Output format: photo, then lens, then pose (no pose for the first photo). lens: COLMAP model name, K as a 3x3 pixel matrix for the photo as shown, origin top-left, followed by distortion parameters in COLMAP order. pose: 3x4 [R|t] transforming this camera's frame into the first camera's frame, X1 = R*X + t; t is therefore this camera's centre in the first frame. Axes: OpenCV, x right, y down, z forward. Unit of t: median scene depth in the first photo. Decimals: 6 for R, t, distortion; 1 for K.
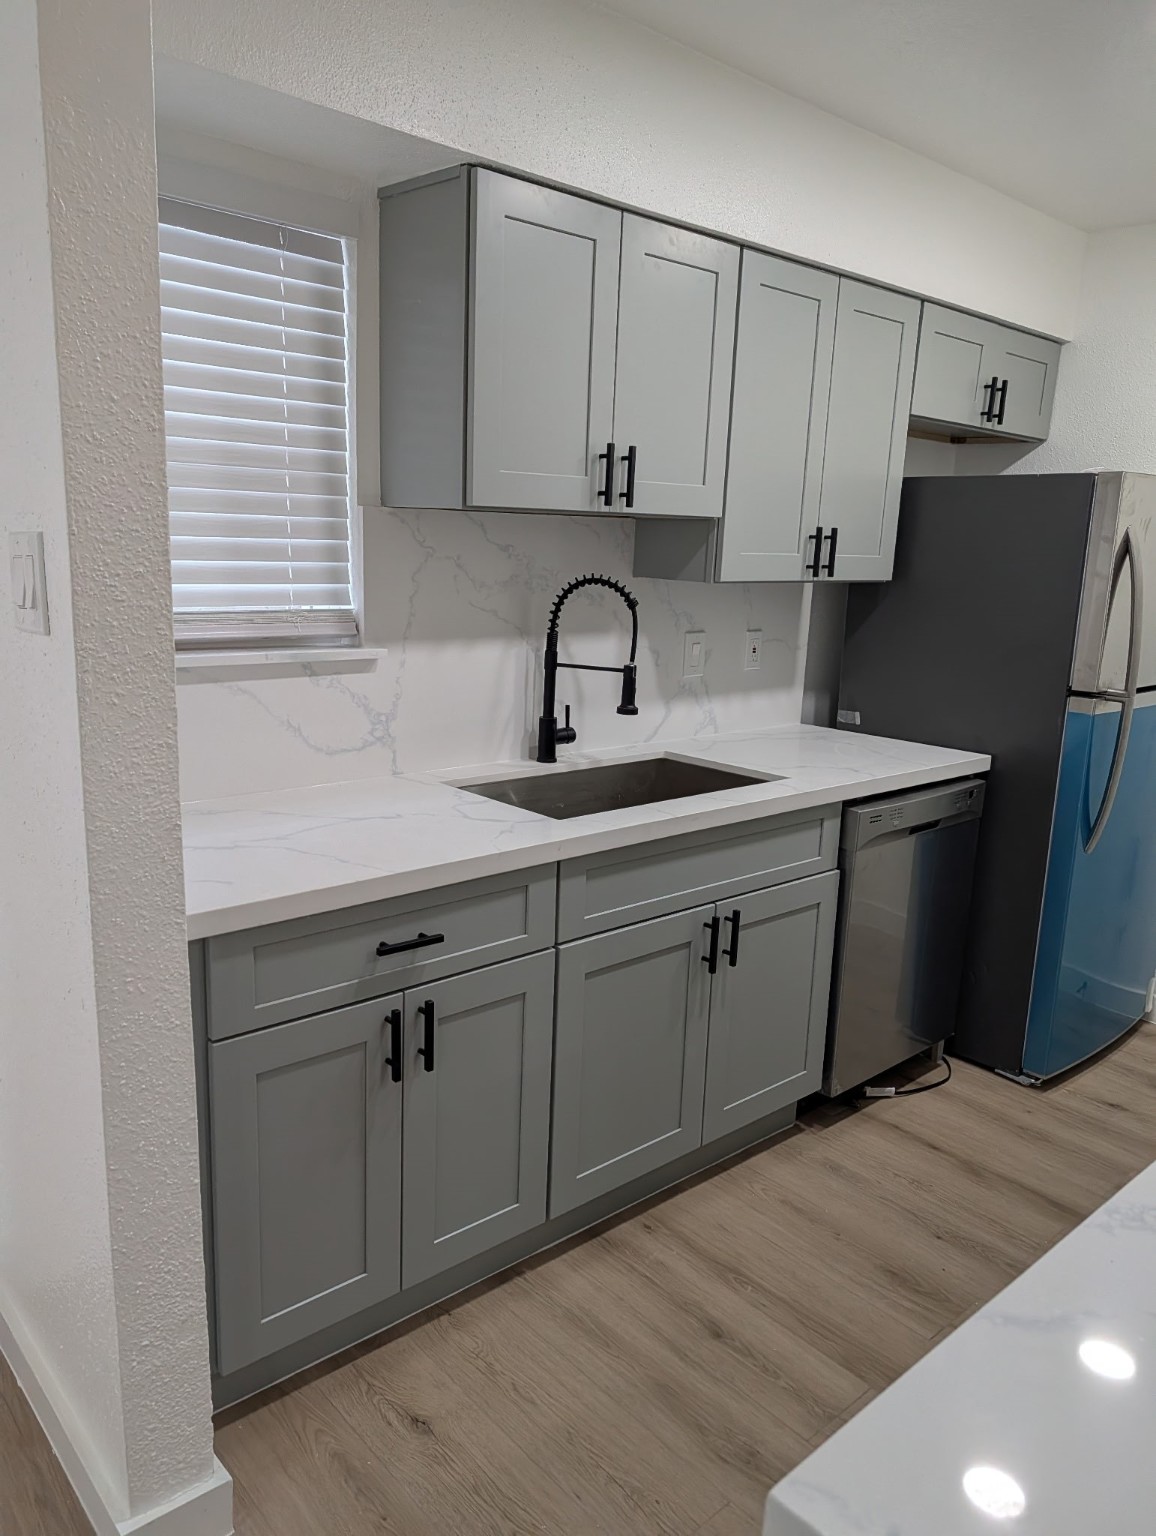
lens RADIAL K [[1102.3, 0, 549.2], [0, 1102.3, 772.2], [0, 0, 1]] dist [0.027539, -0.030040]
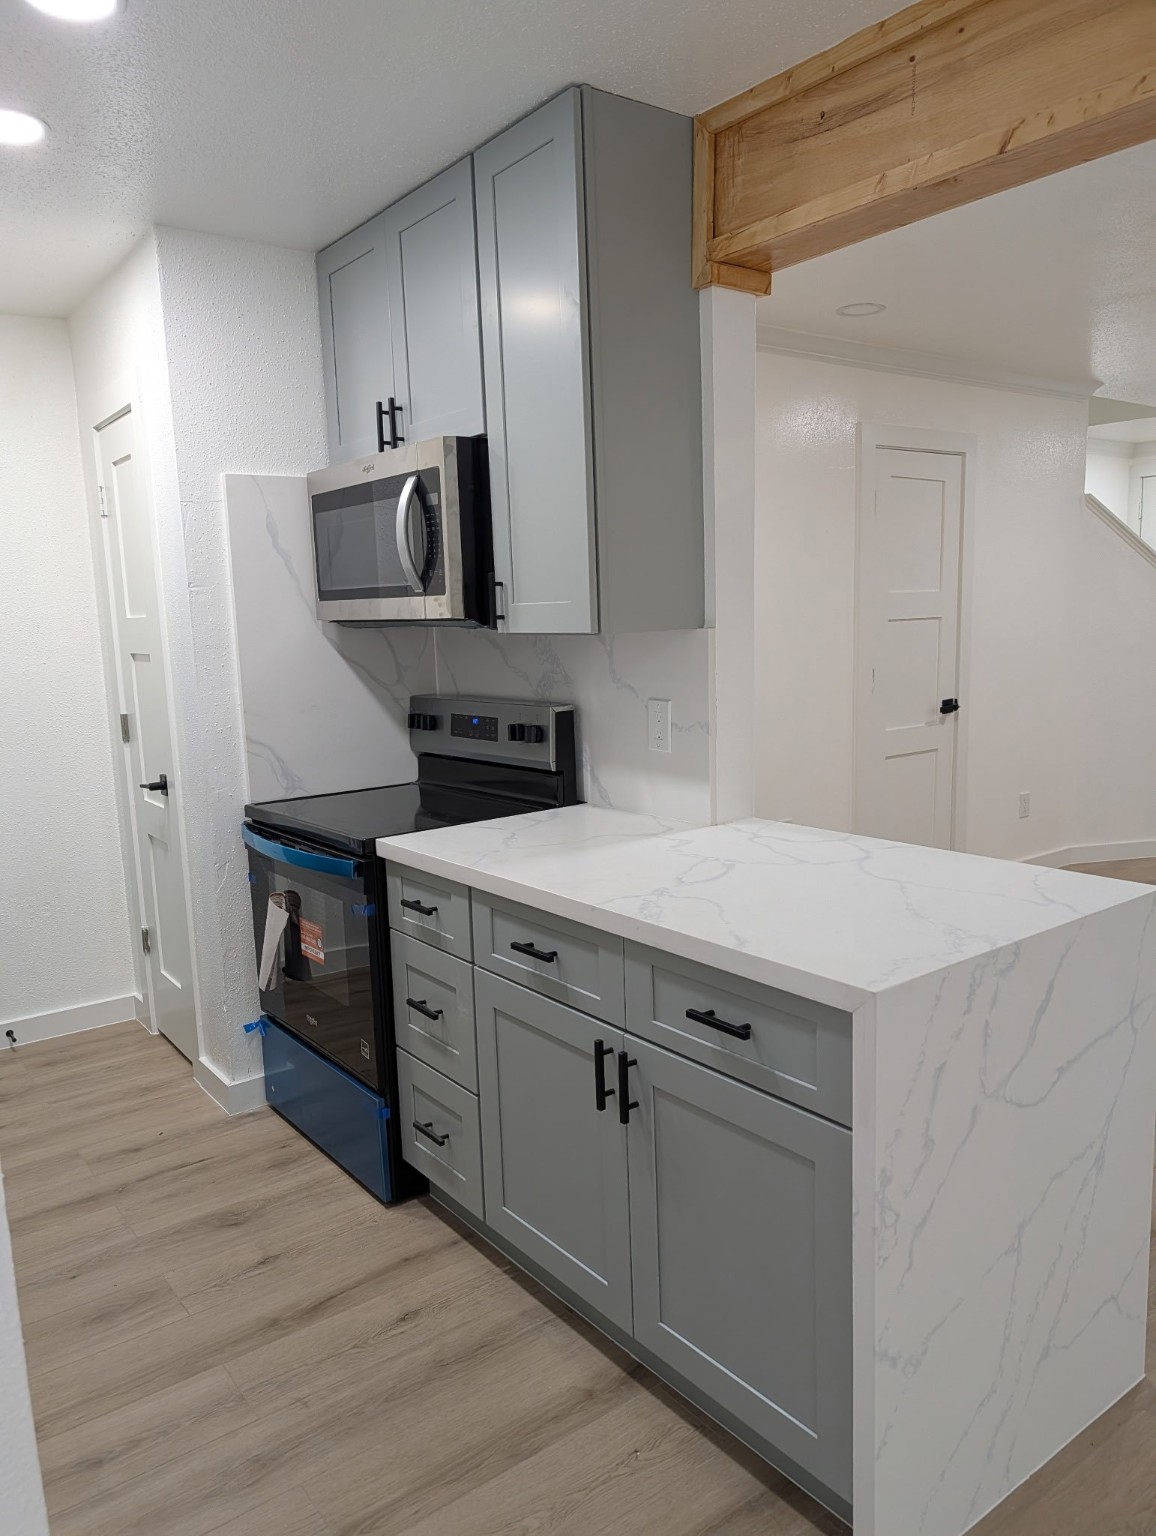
lens RADIAL K [[1101.3, 0, 563.0], [0, 1101.3, 783.3], [0, 0, 1]] dist [0.034469, -0.040681]
pose [[0.078301, -0.194854, 0.977702, -0.480893], [0.246886, 0.953954, 0.170349, -0.069475], [-0.965876, 0.228042, 0.122802, 0.311899]]
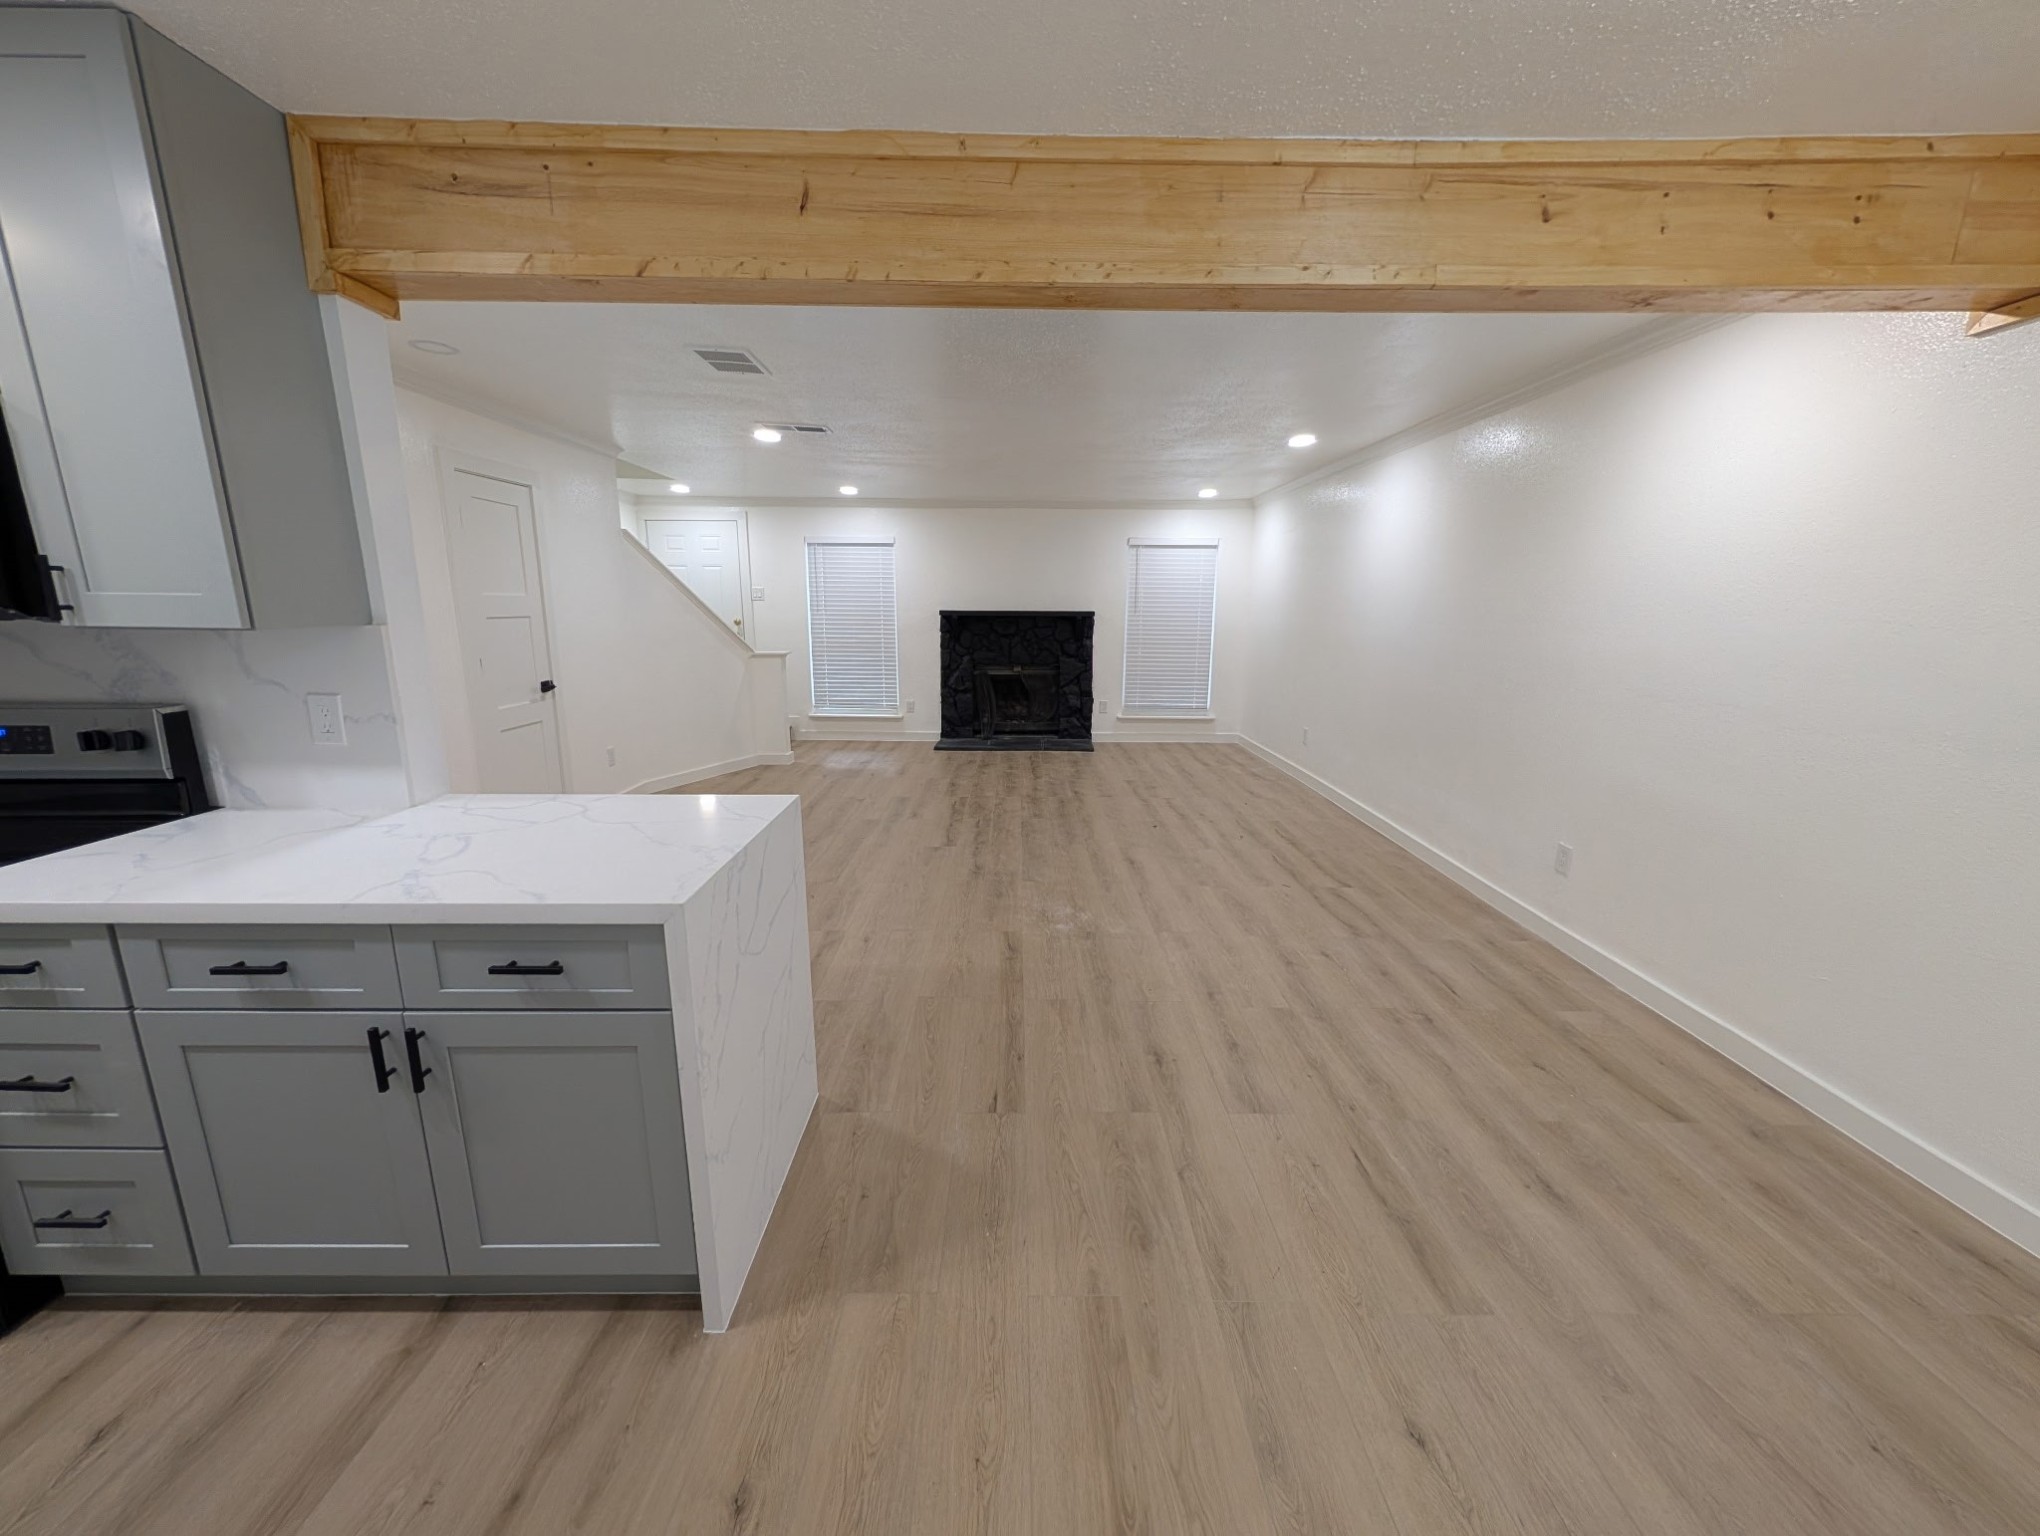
lens RADIAL K [[781.4, 0, 1020.0], [0, 781.4, 768.0], [0, 0, 1]] dist [-0.002217, 0.000150]
pose [[-0.757255, -0.180729, 0.627615, -0.435395], [0.100408, 0.917313, 0.385300, -0.101241], [-0.645354, 0.354788, -0.676493, 0.430251]]
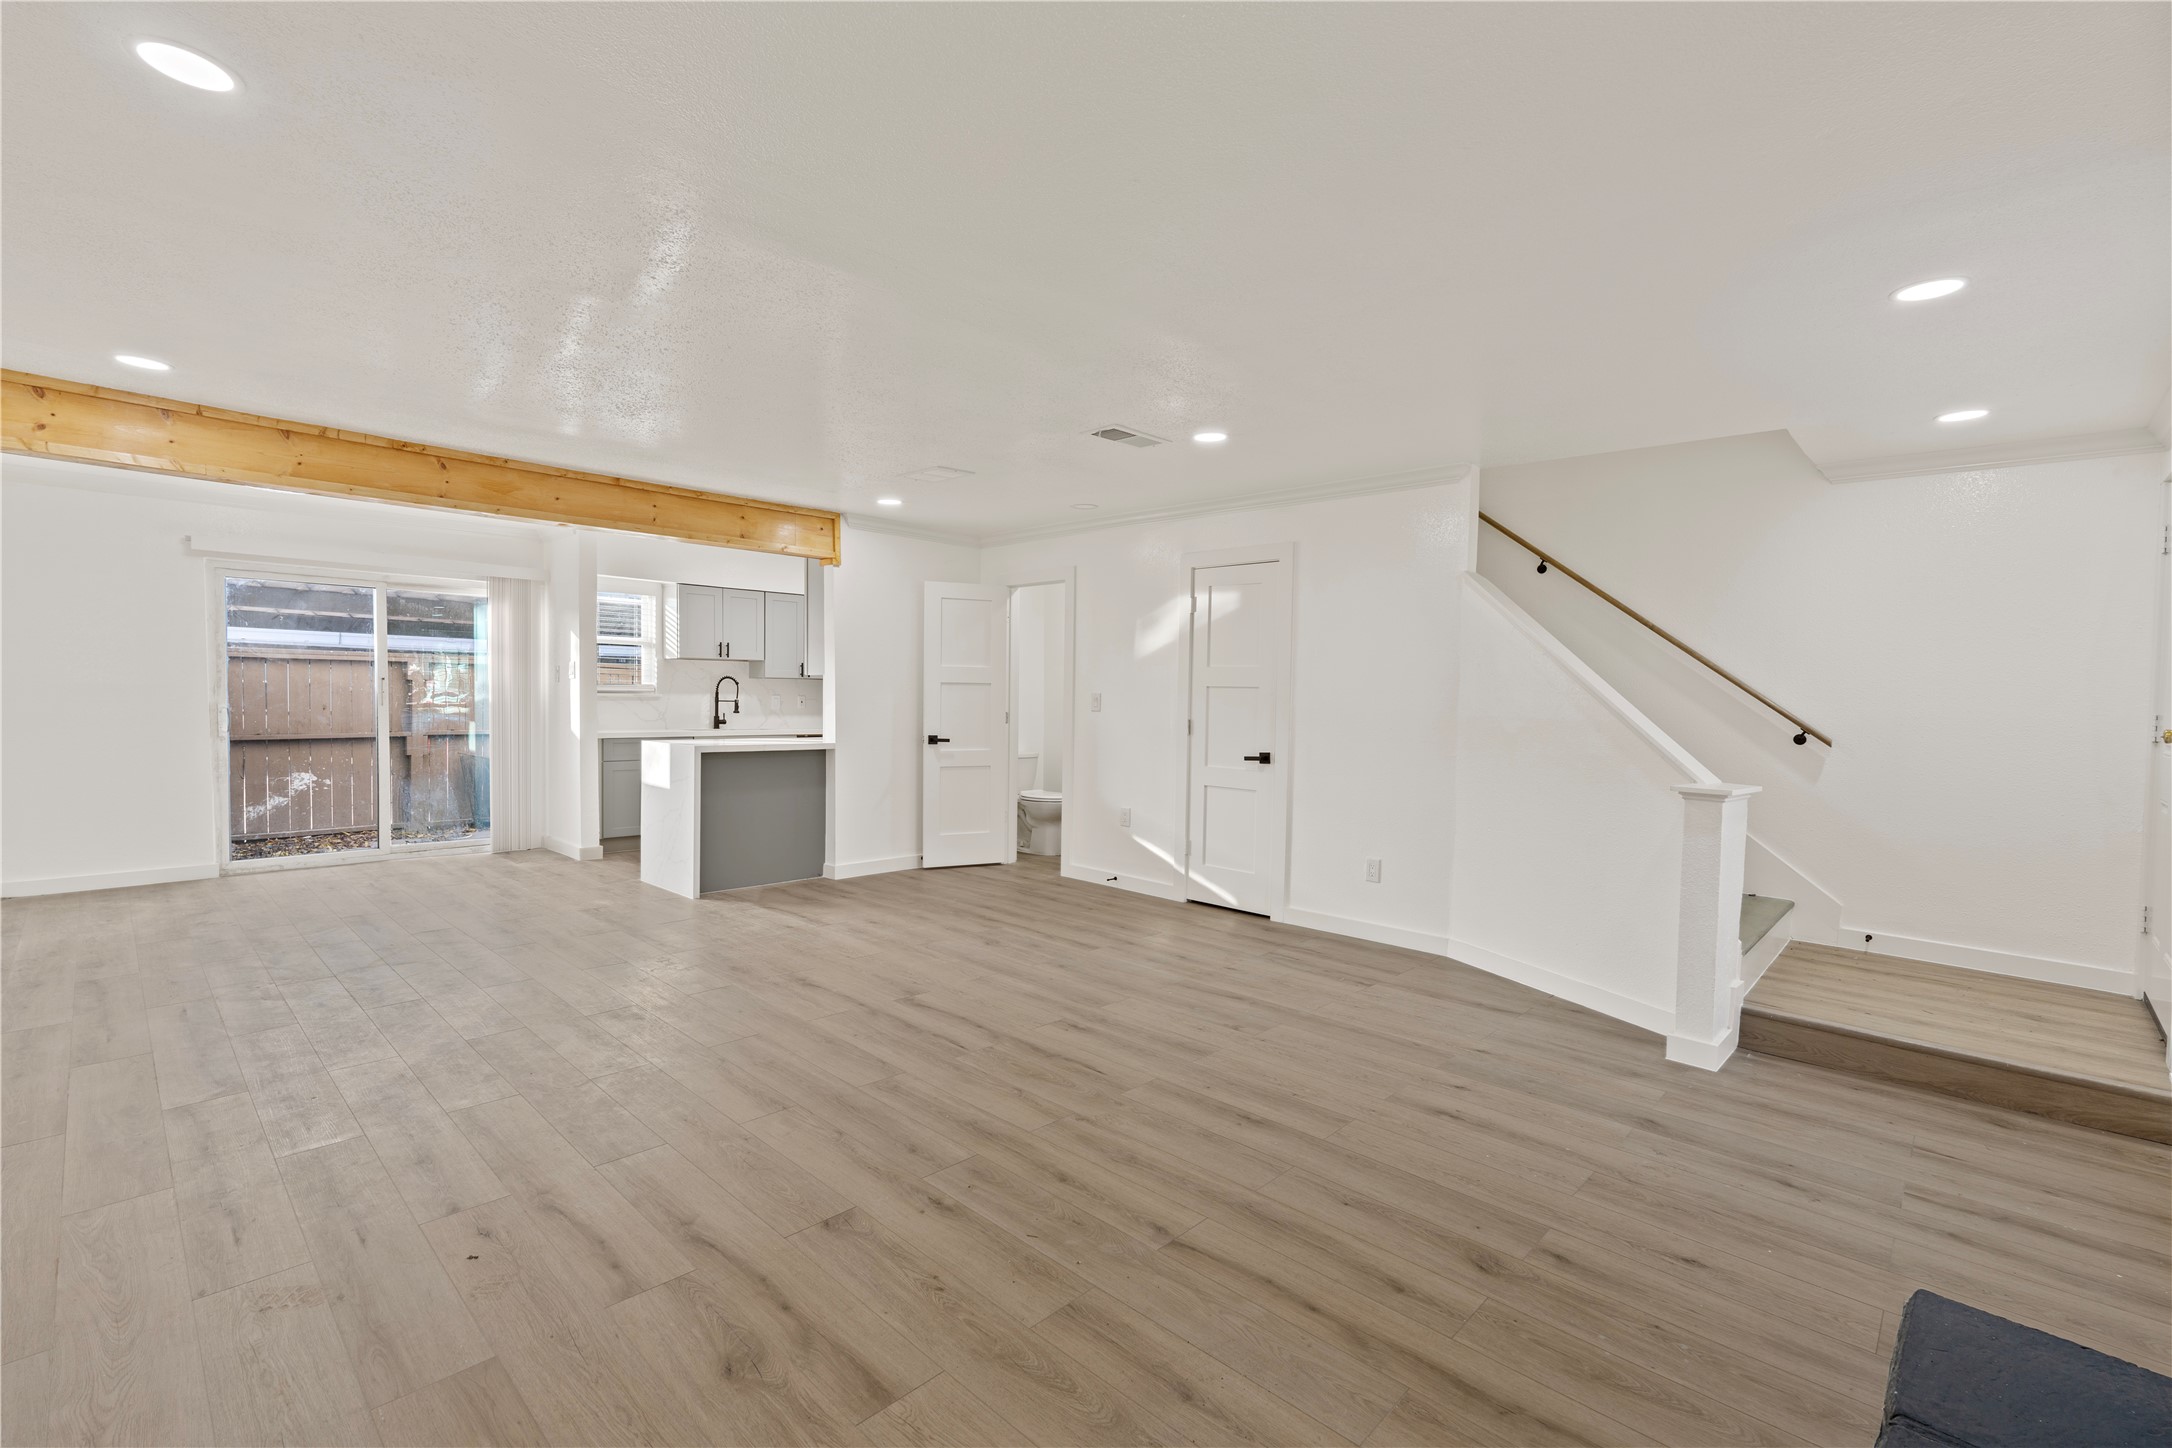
lens RADIAL K [[958.1, 0, 1086.0], [0, 958.1, 724.0], [0, 0, 1]] dist [-0.000119, -0.000097]
pose [[0.995644, -0.022975, 0.090358, 0.942792], [0.038768, 0.983425, -0.177121, 0.591231], [-0.084791, 0.179852, 0.980033, -2.200961]]
